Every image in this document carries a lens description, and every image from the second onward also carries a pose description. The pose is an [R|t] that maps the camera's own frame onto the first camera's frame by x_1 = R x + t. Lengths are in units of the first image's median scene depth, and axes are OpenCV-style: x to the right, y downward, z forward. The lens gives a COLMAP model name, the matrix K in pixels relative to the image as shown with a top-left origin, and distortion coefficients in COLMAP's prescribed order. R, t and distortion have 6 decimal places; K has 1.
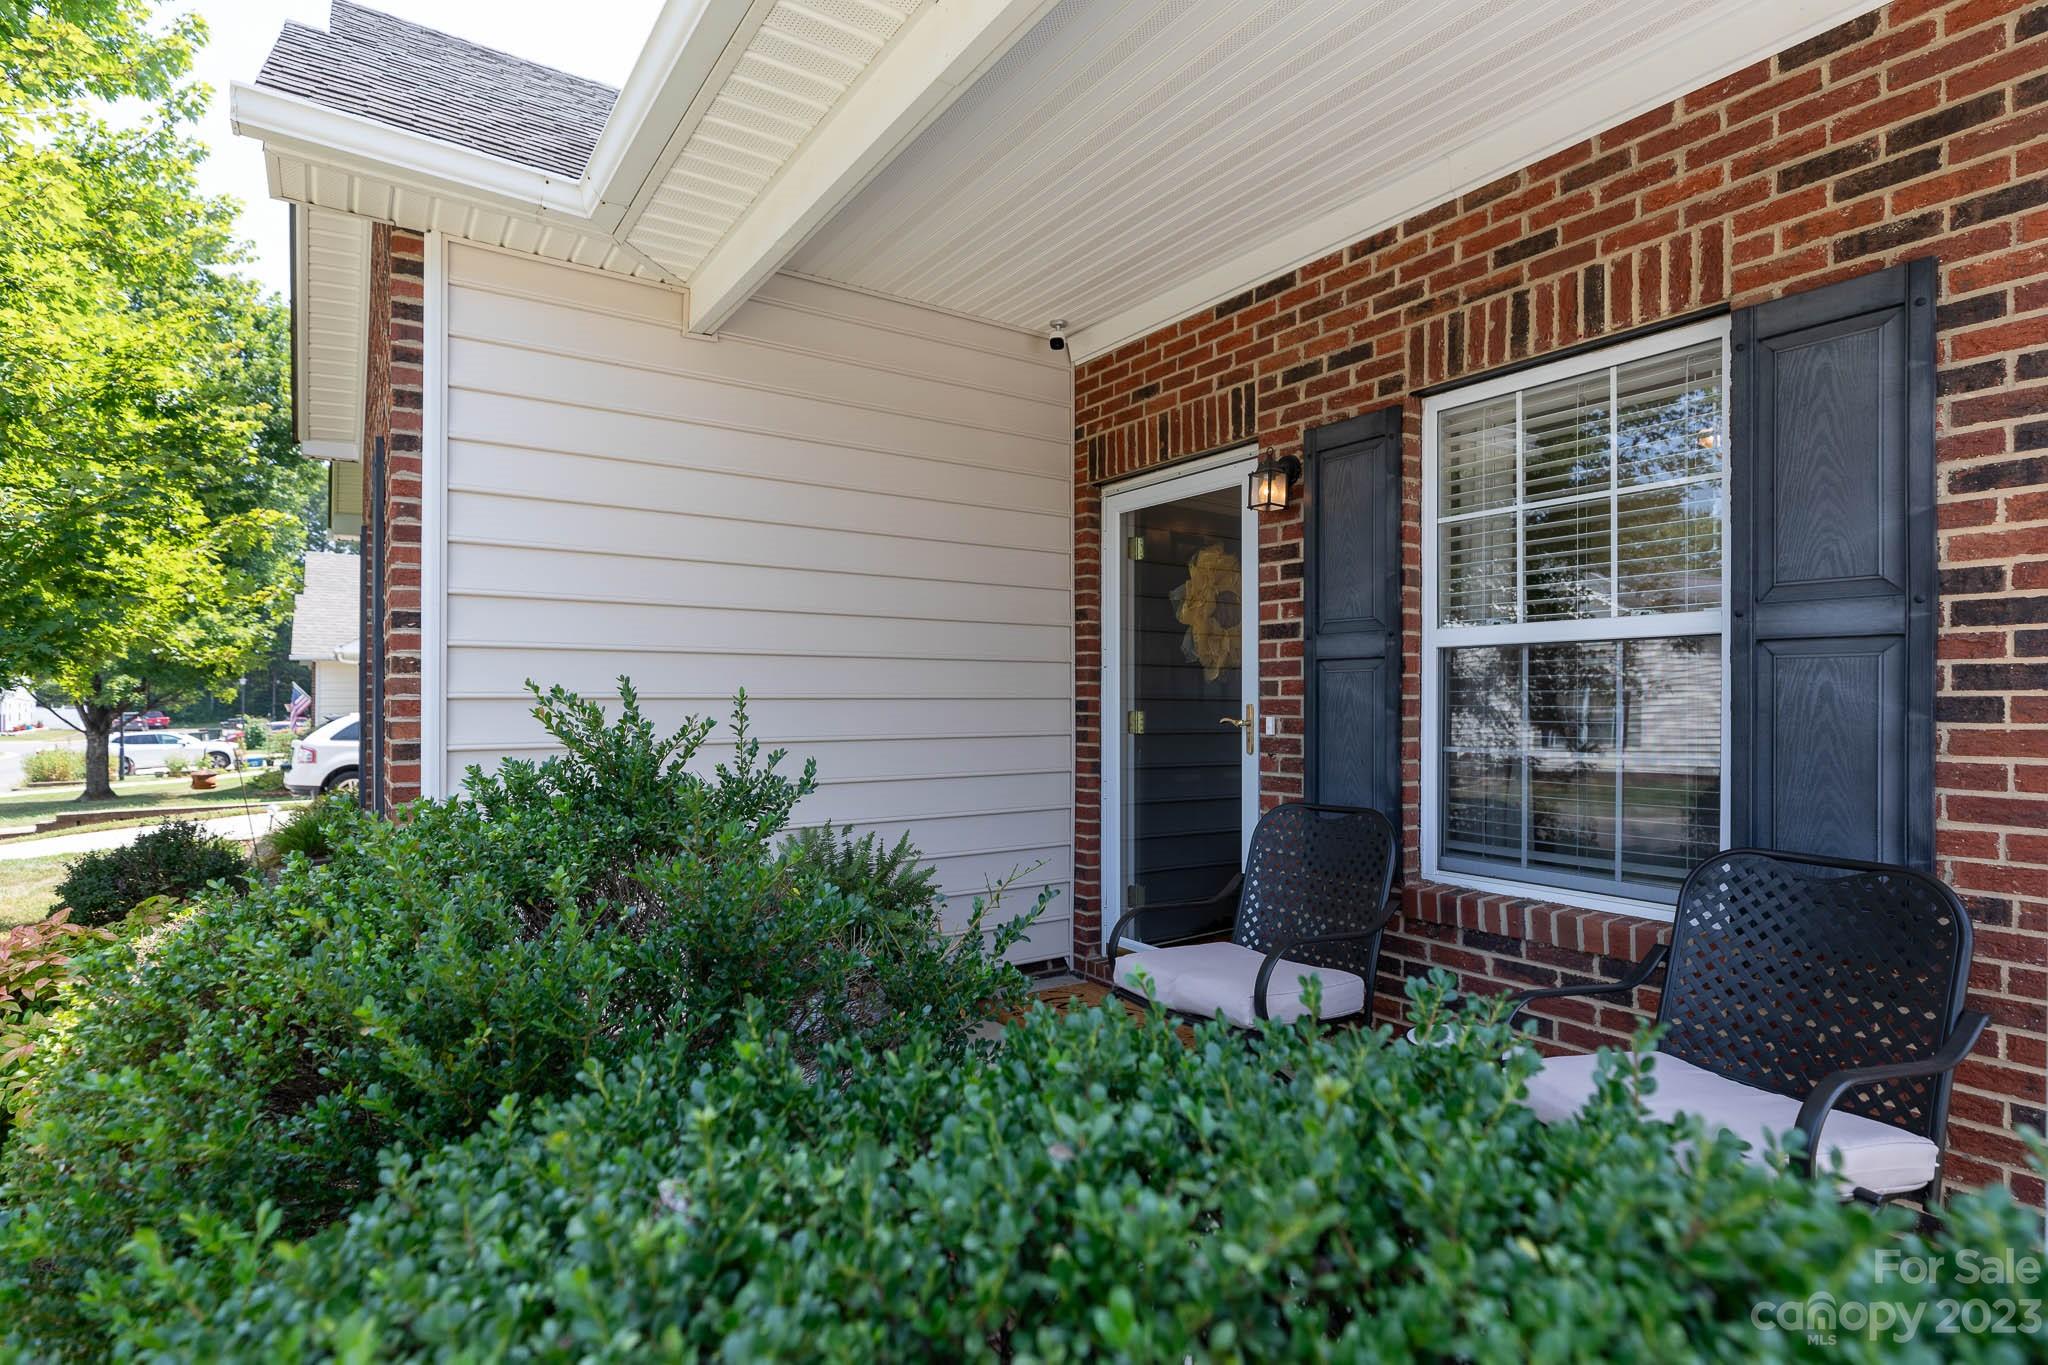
lens RADIAL K [[1019.8, 0, 1024.0], [0, 1019.8, 699.2], [0, 0, 1]] dist [-0.003407, 0.000660]
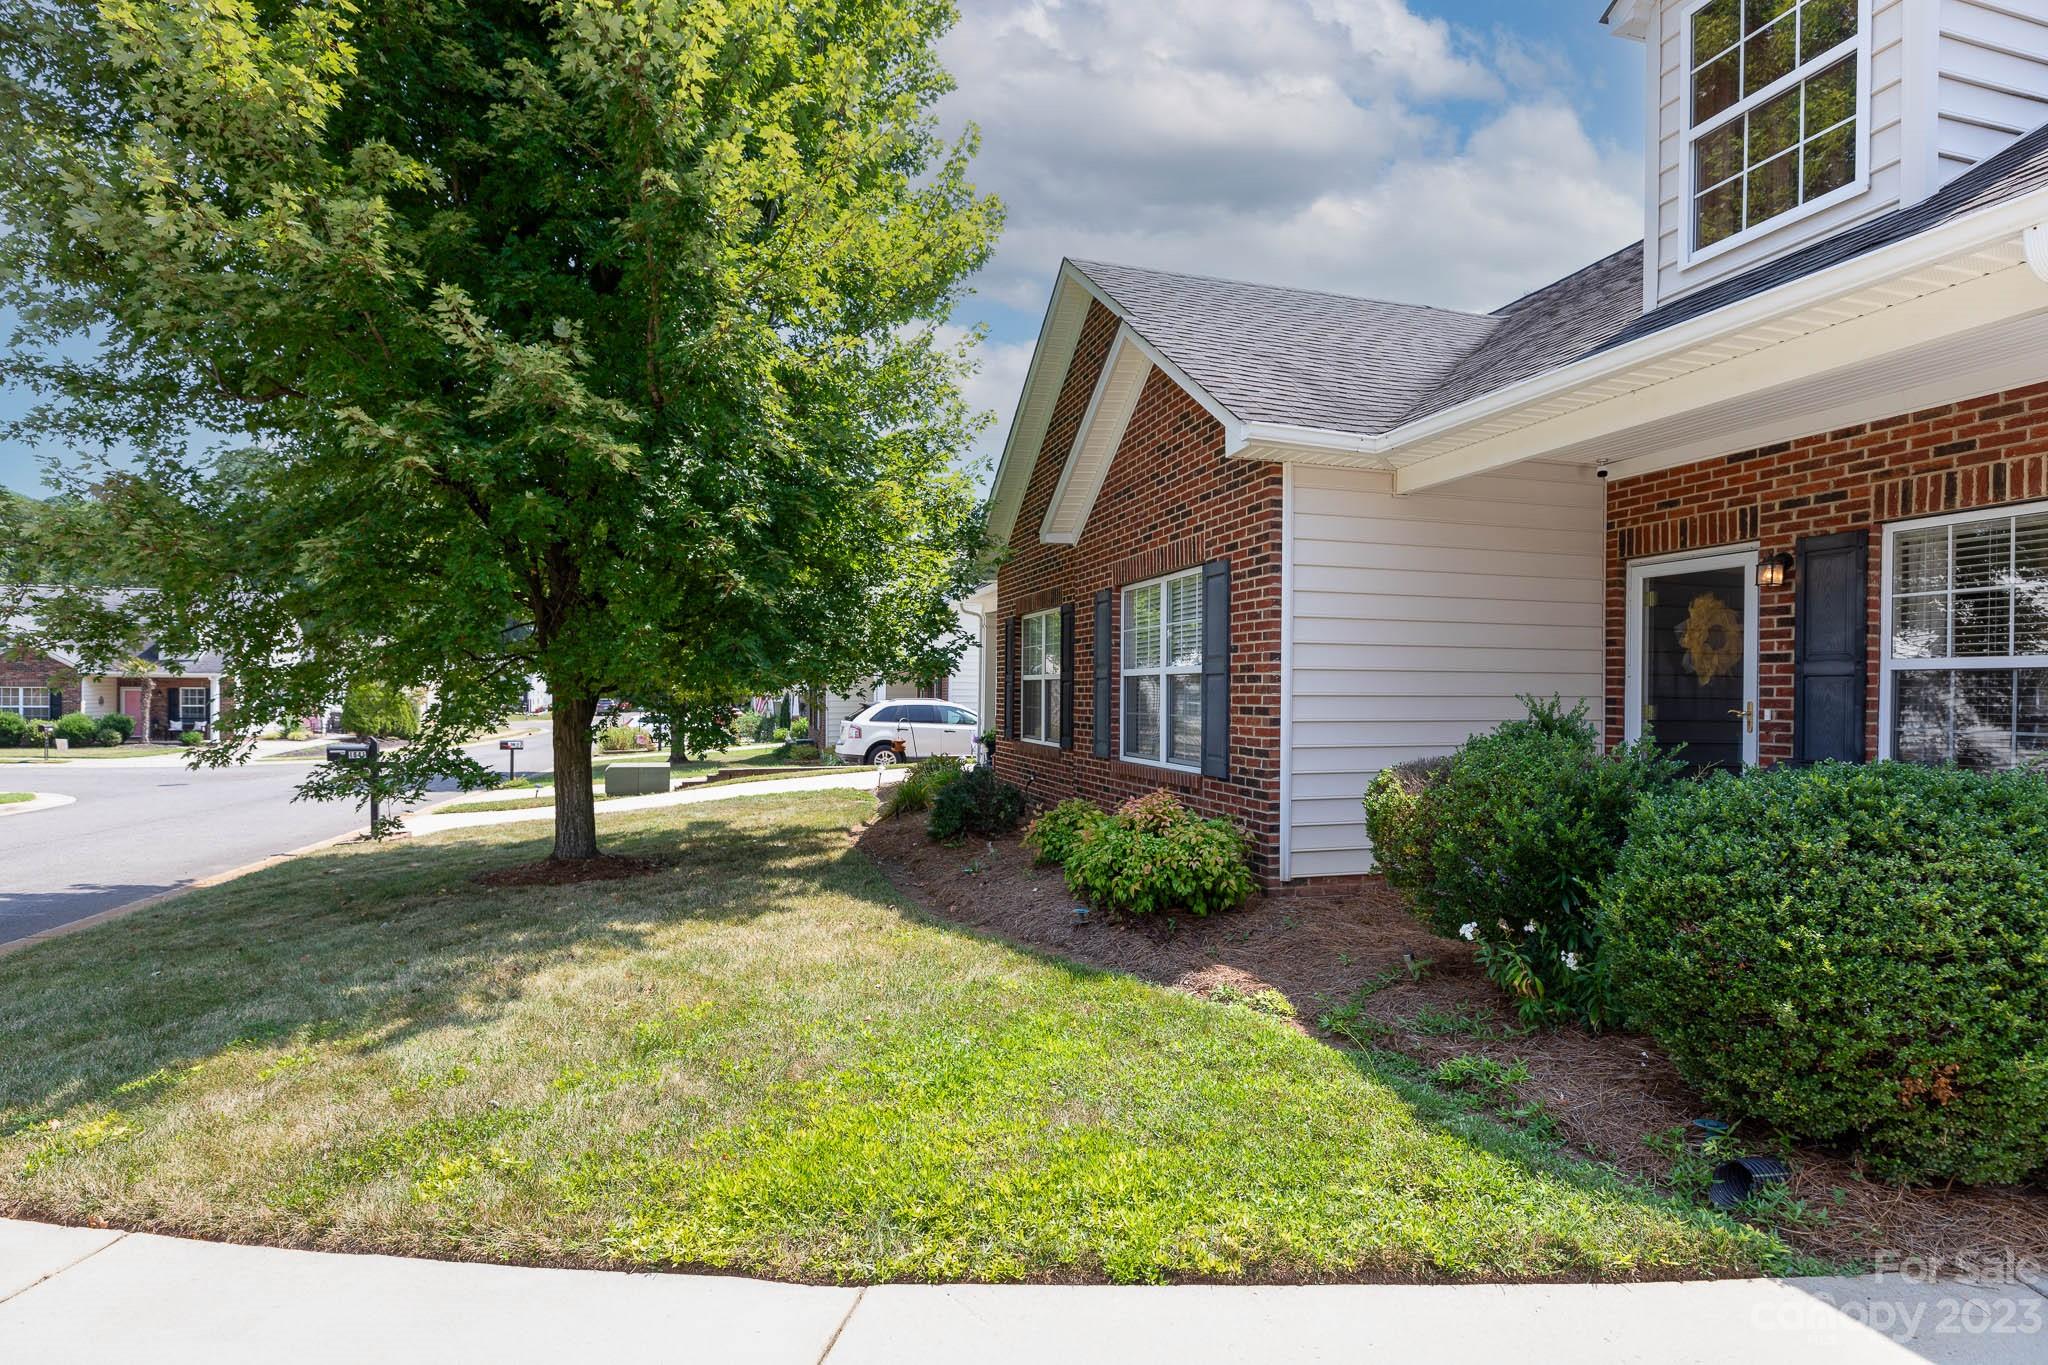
lens RADIAL K [[1019.8, 0, 1024.0], [0, 1019.8, 699.2], [0, 0, 1]] dist [-0.003407, 0.000660]
pose [[0.952950, 0.008028, -0.303022, -0.465925], [-0.005618, 0.999945, 0.008825, -0.008254], [0.303077, -0.006708, 0.952943, -1.074301]]
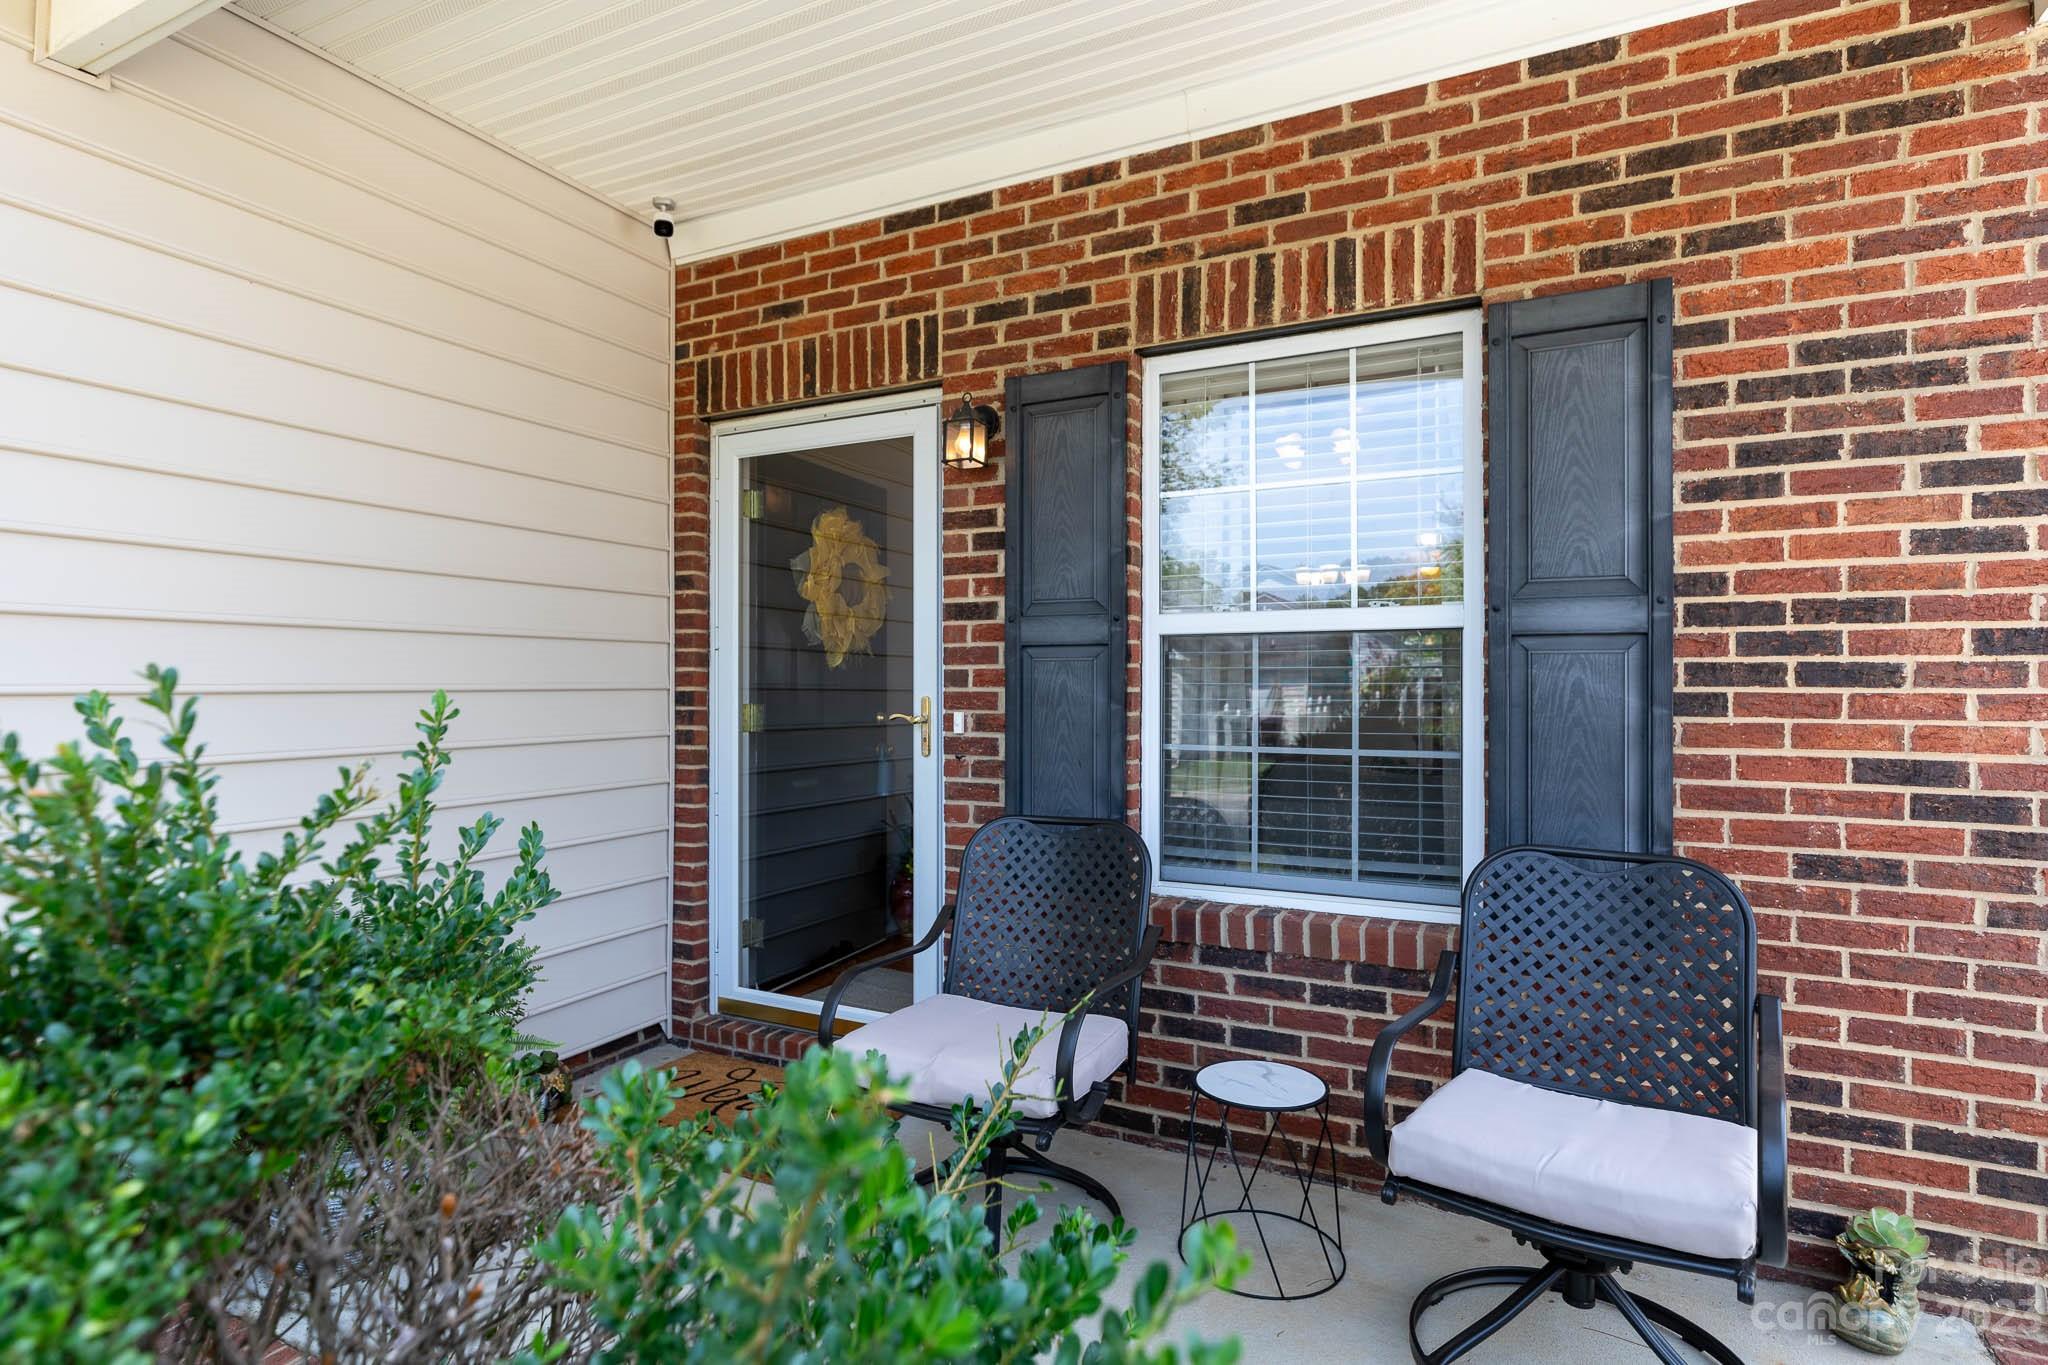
lens RADIAL K [[1032.8, 0, 1020.0], [0, 1032.8, 676.1], [0, 0, 1]] dist [-0.002150, -0.000269]
pose [[0.874667, 0.003334, 0.484712, -0.147542], [-0.000362, 0.999981, -0.006226, -0.008269], [-0.484724, 0.005271, 0.874652, 0.257788]]
